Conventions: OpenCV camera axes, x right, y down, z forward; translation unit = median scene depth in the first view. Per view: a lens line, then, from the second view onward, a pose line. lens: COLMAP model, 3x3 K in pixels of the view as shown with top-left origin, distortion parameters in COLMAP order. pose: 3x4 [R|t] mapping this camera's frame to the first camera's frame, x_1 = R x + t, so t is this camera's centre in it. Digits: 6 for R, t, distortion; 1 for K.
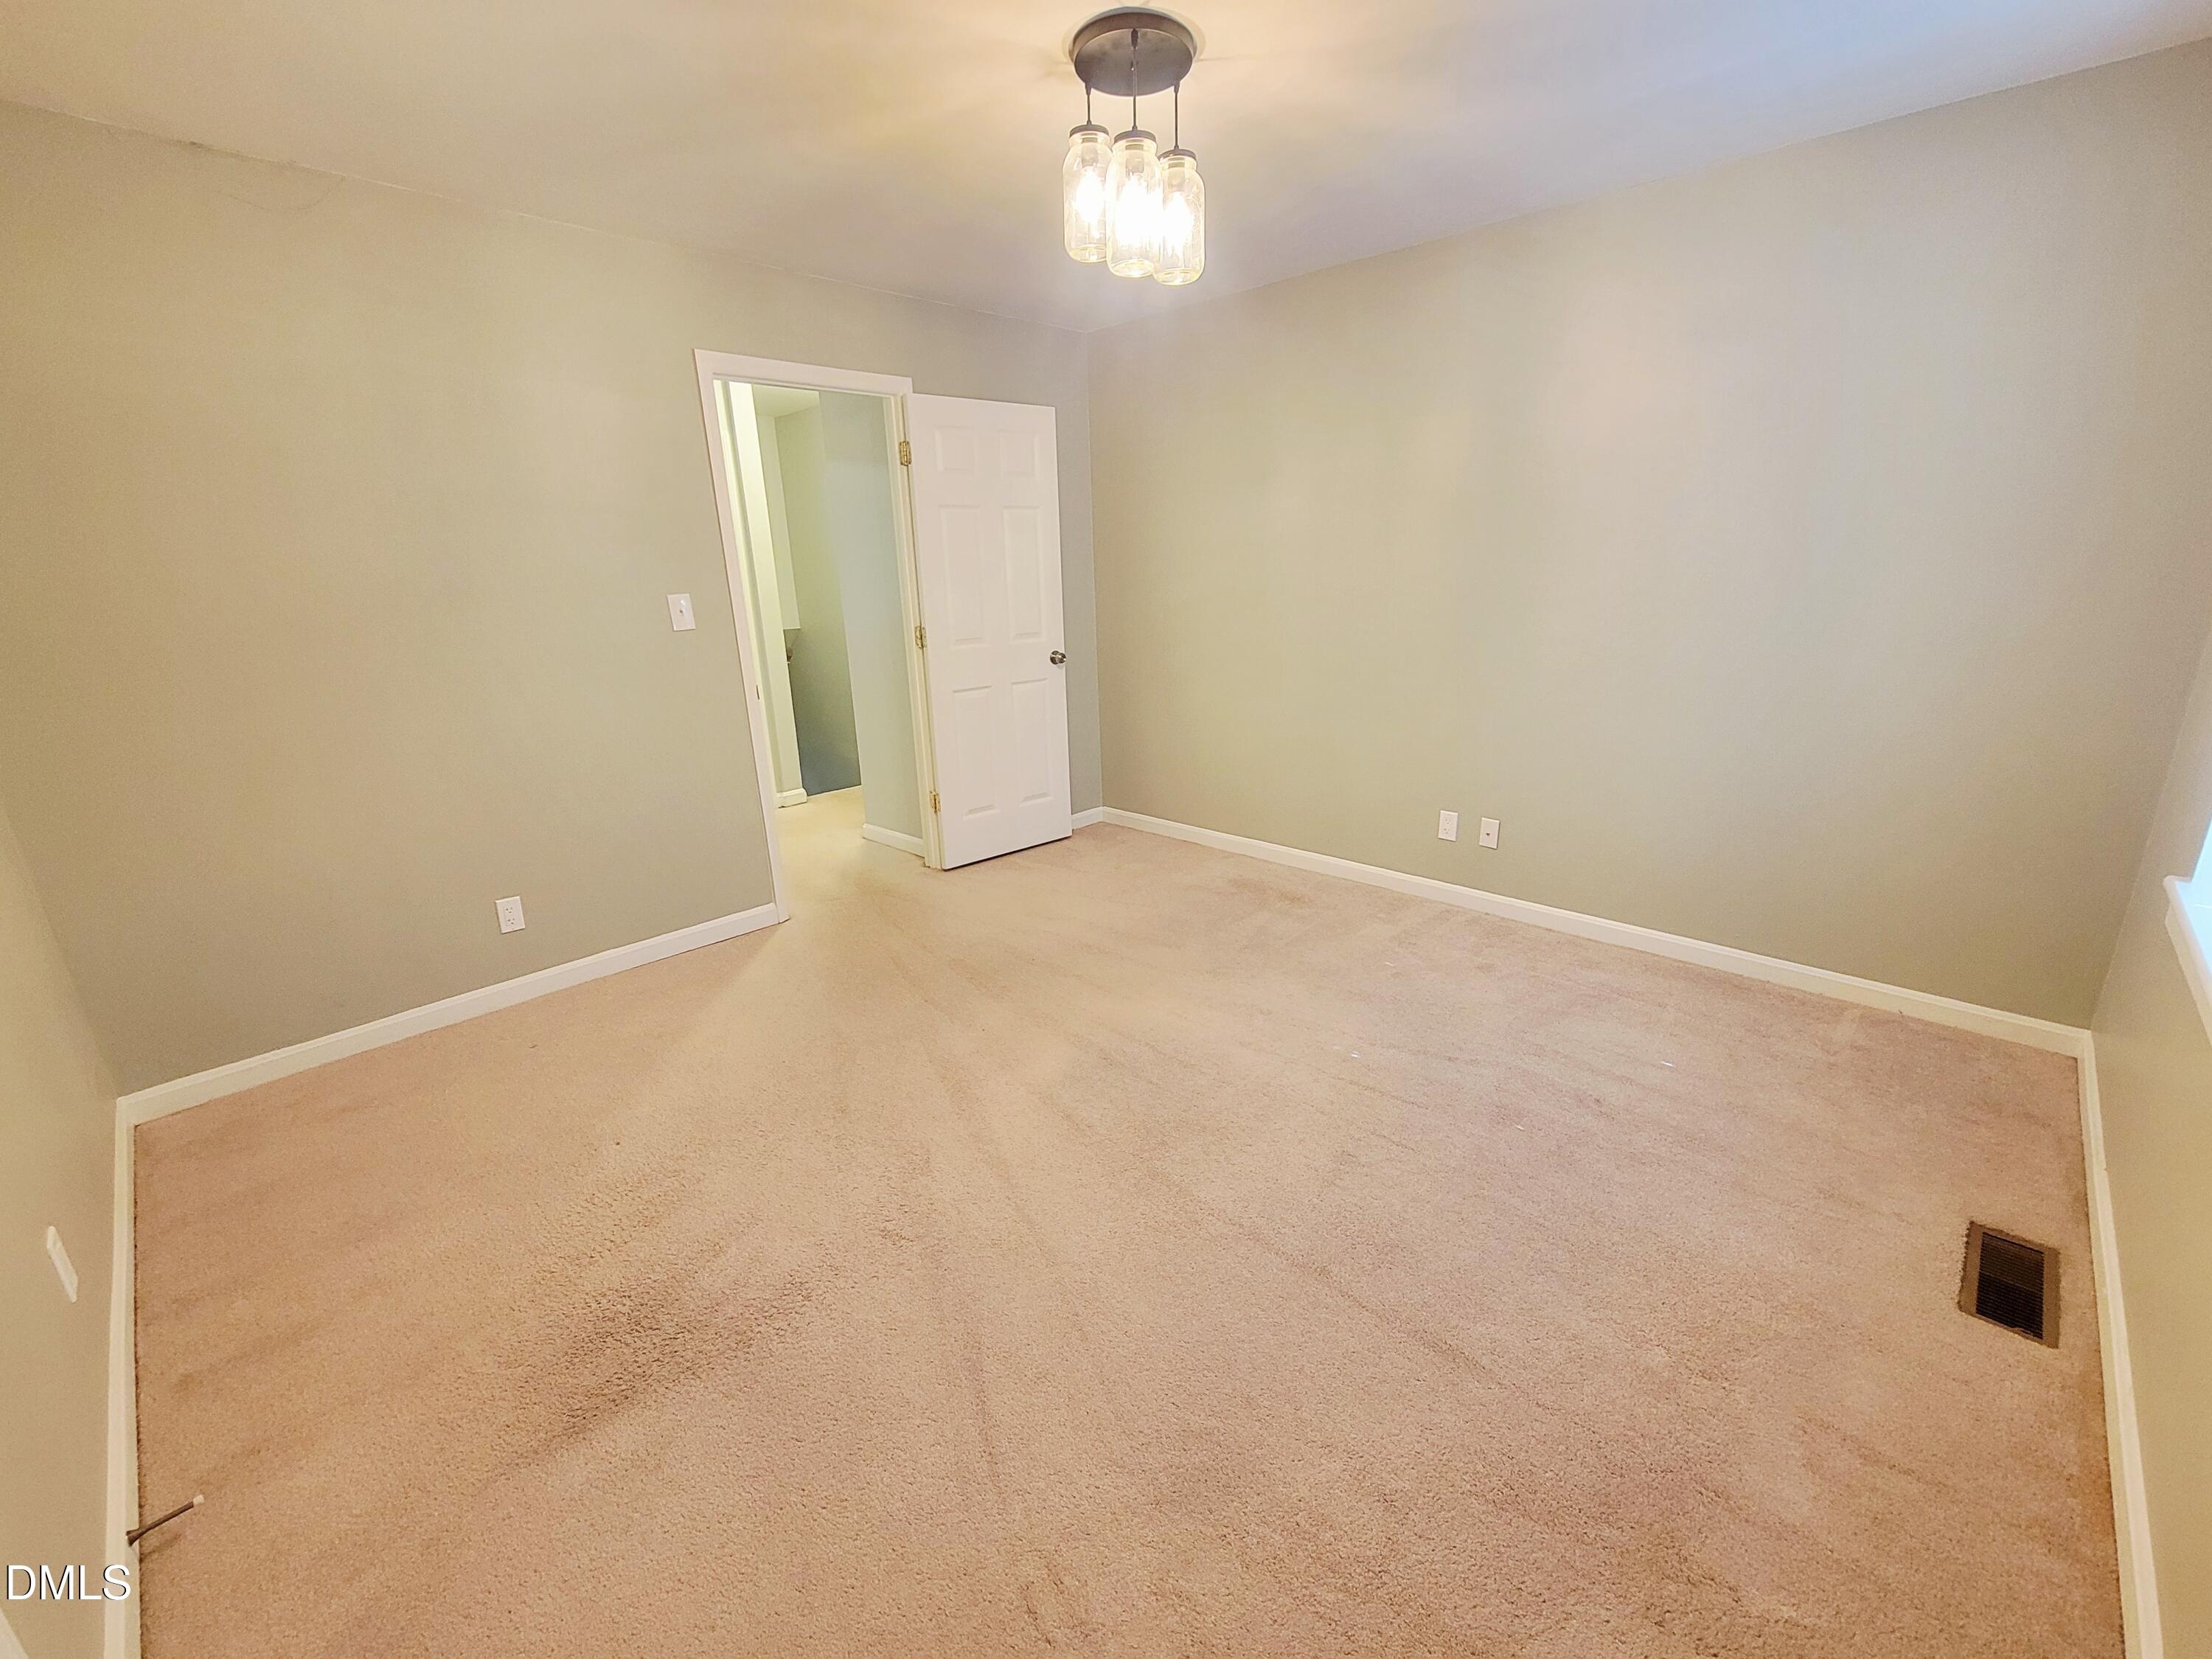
lens RADIAL K [[899.5, 0, 1089.2], [0, 899.5, 827.7], [0, 0, 1]] dist [0.000795, -0.000098]
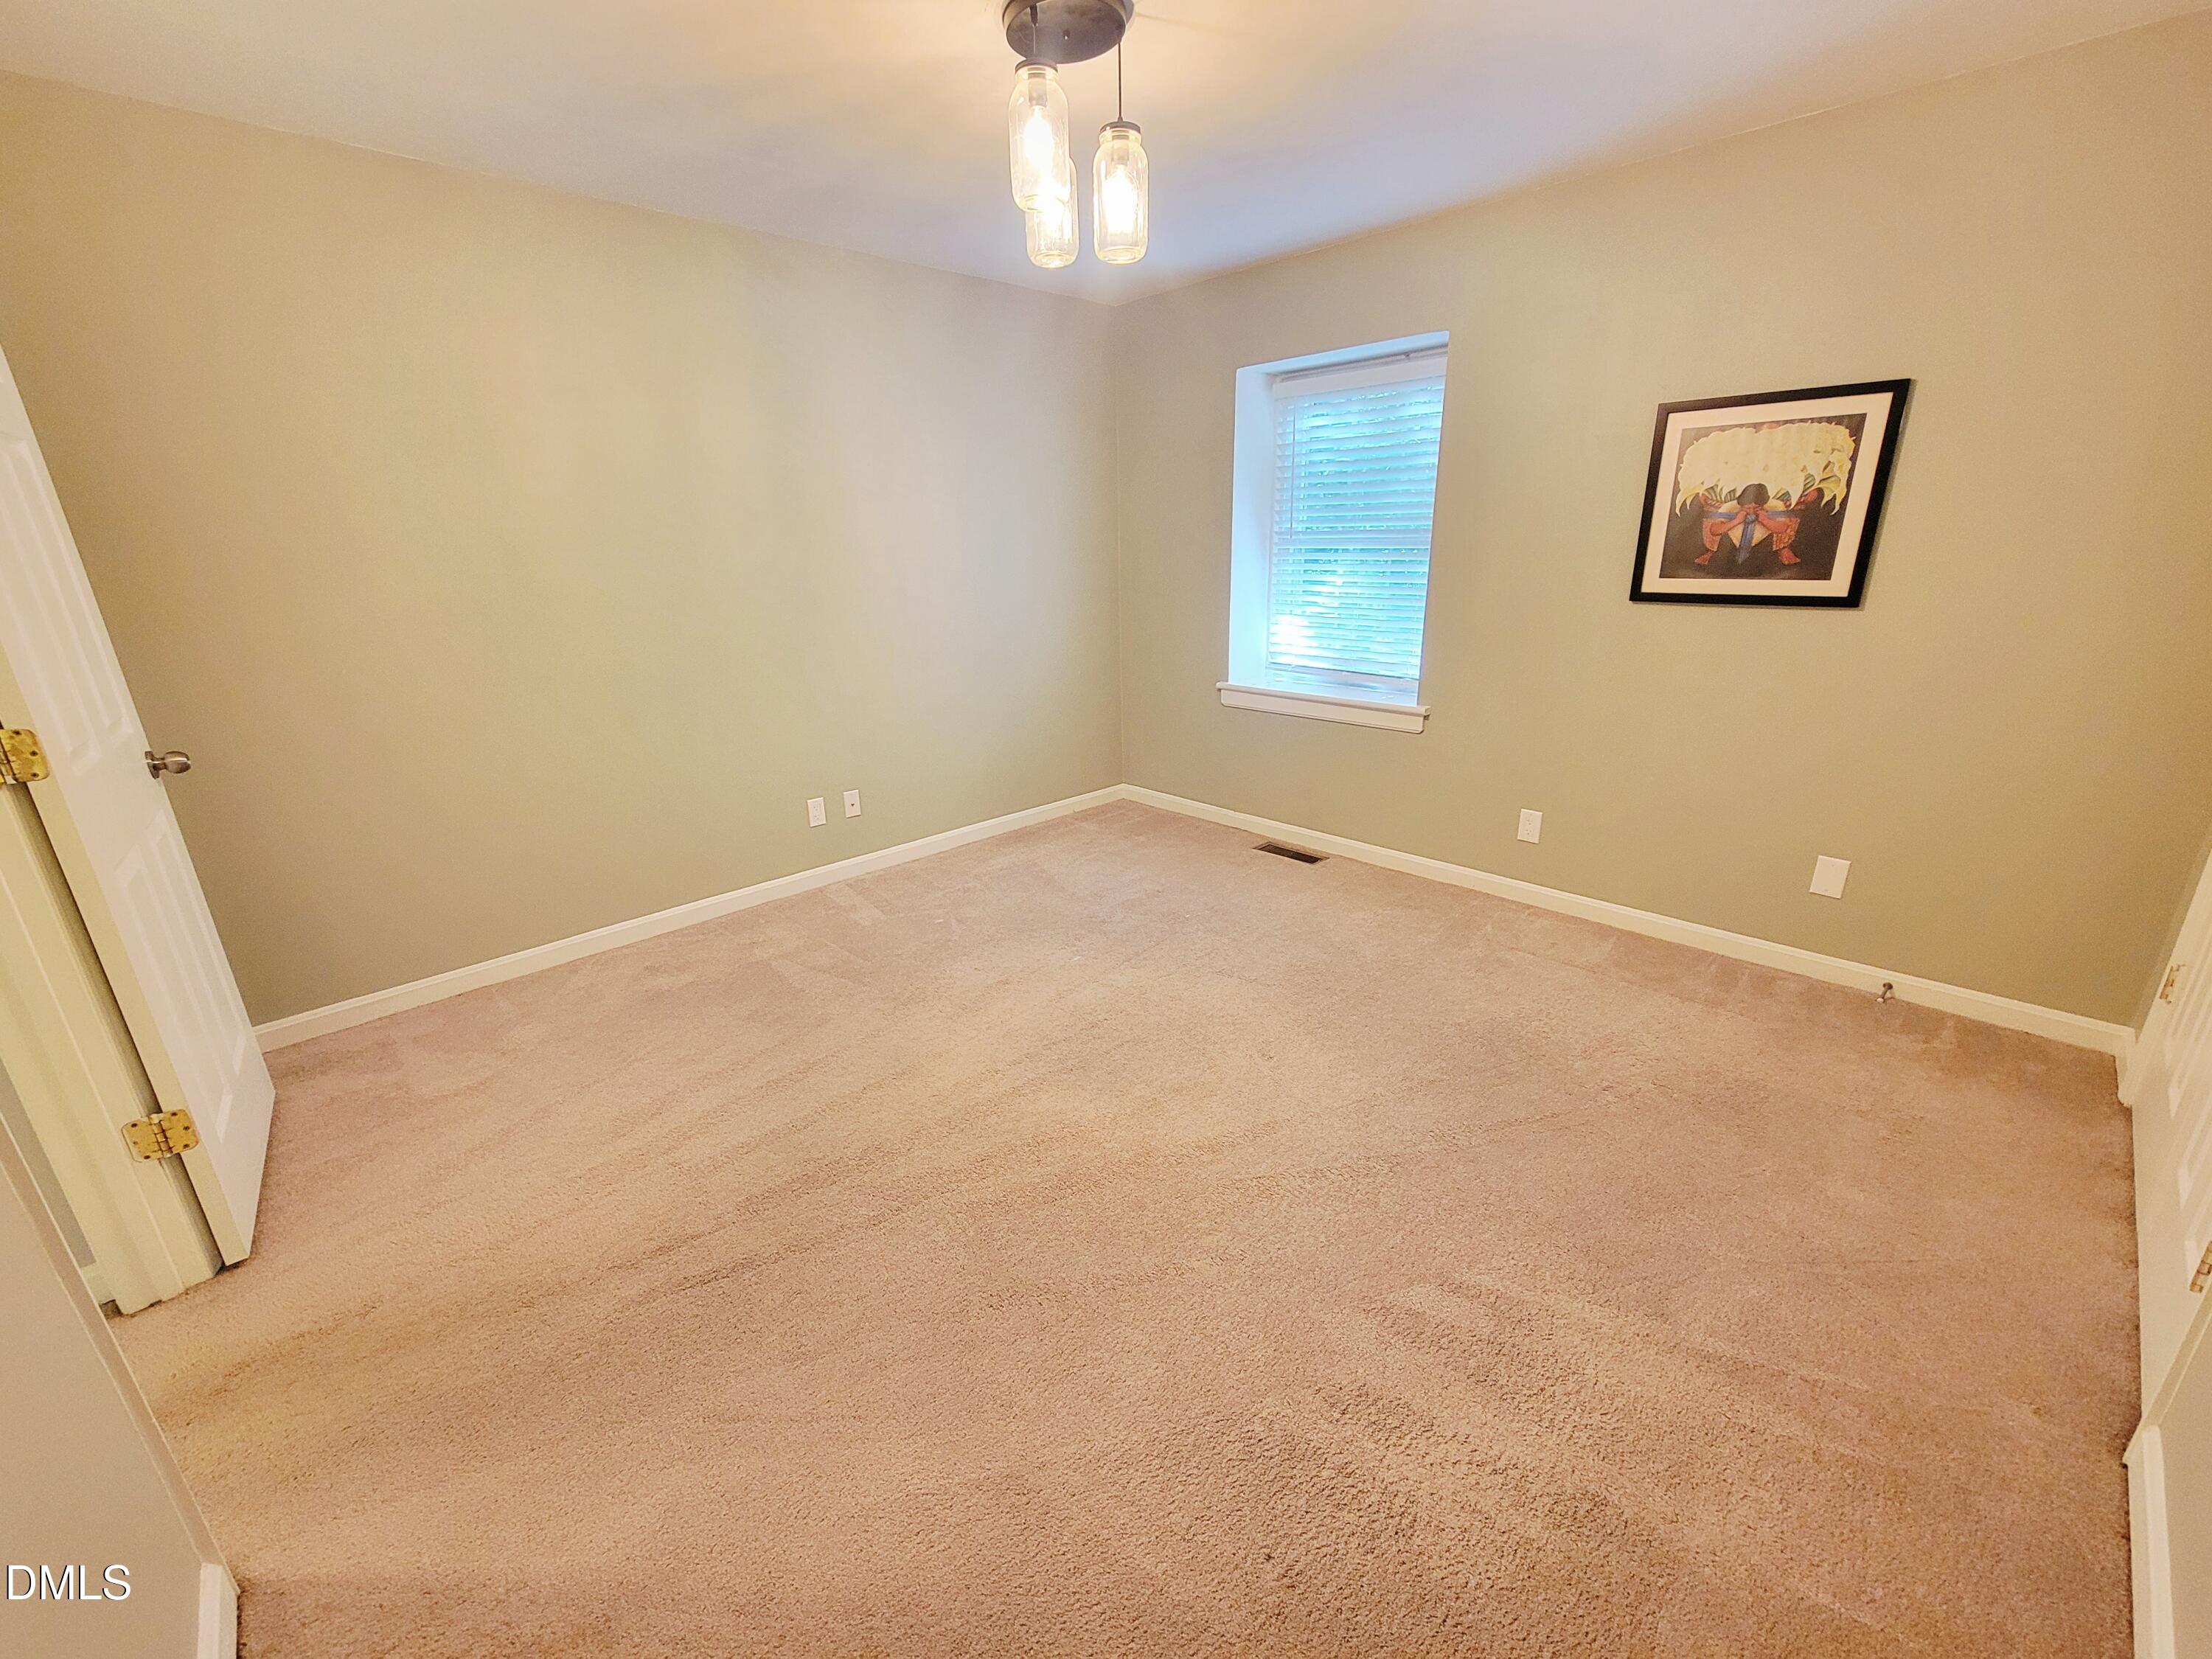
lens RADIAL K [[901.0, 0, 1094.2], [0, 901.0, 829.6], [0, 0, 1]] dist [0.007550, -0.005973]
pose [[0.034098, -0.282935, 0.958533, -0.668198], [0.308954, 0.915097, 0.259124, -0.173529], [-0.950465, 0.287307, 0.118617, 0.645257]]
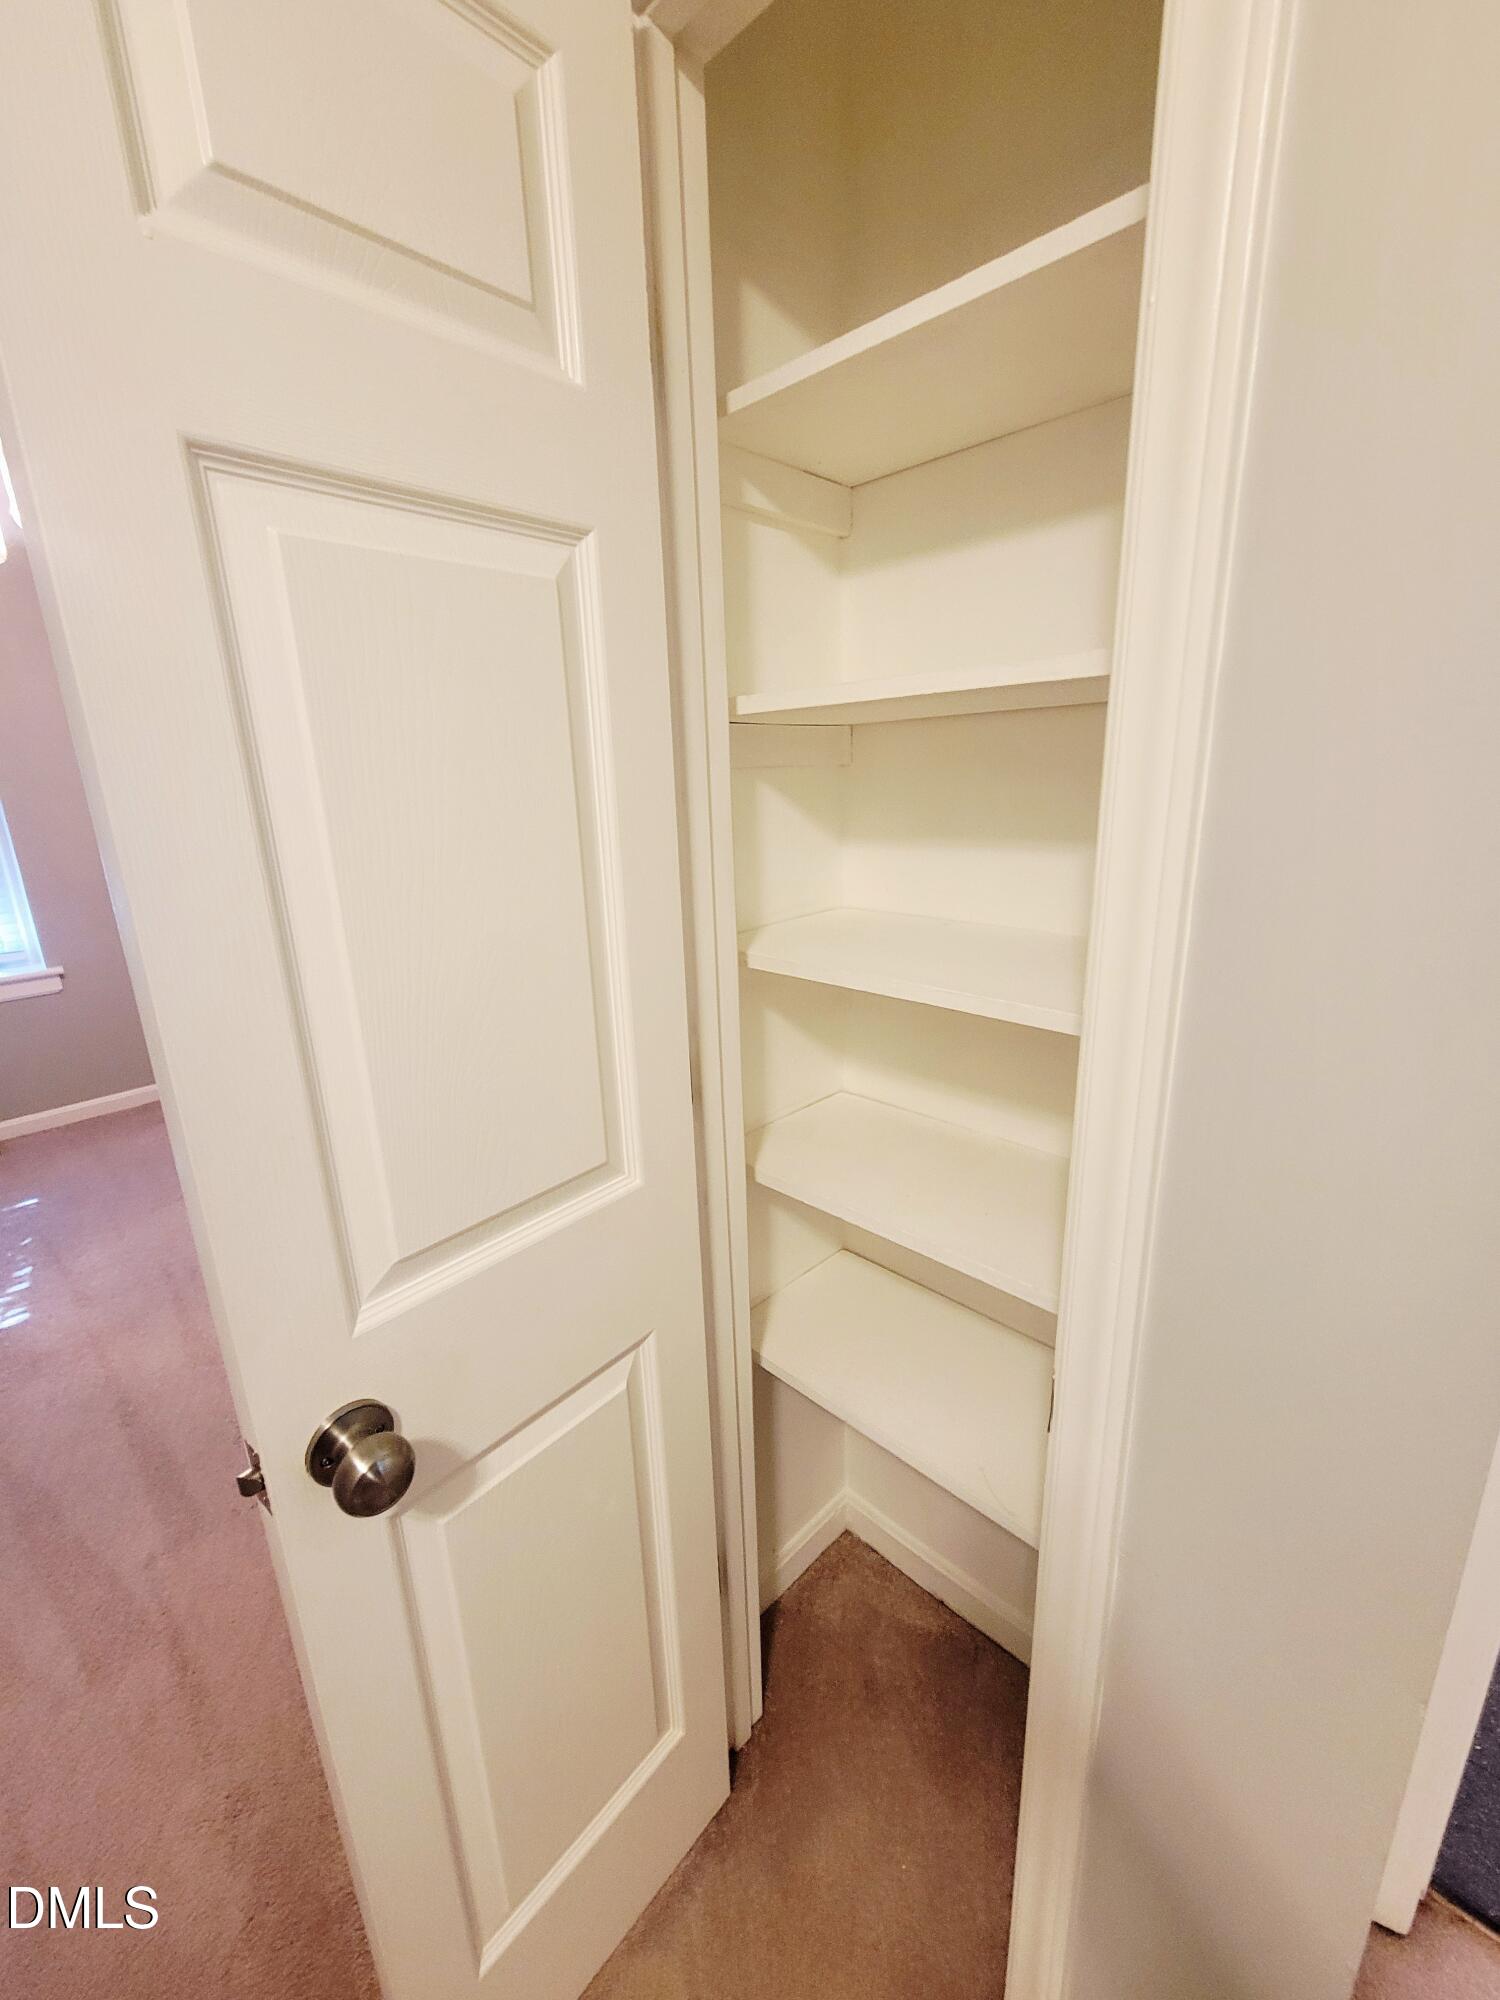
lens RADIAL K [[811.7, 0, 748.1], [0, 811.7, 988.1], [0, 0, 1]] dist [0.001290, -0.004035]
pose [[-0.997576, 0.067625, 0.016394, -0.496893], [0.066169, 0.849014, 0.524211, -0.391278], [0.021531, 0.524026, -0.851430, 1.324779]]
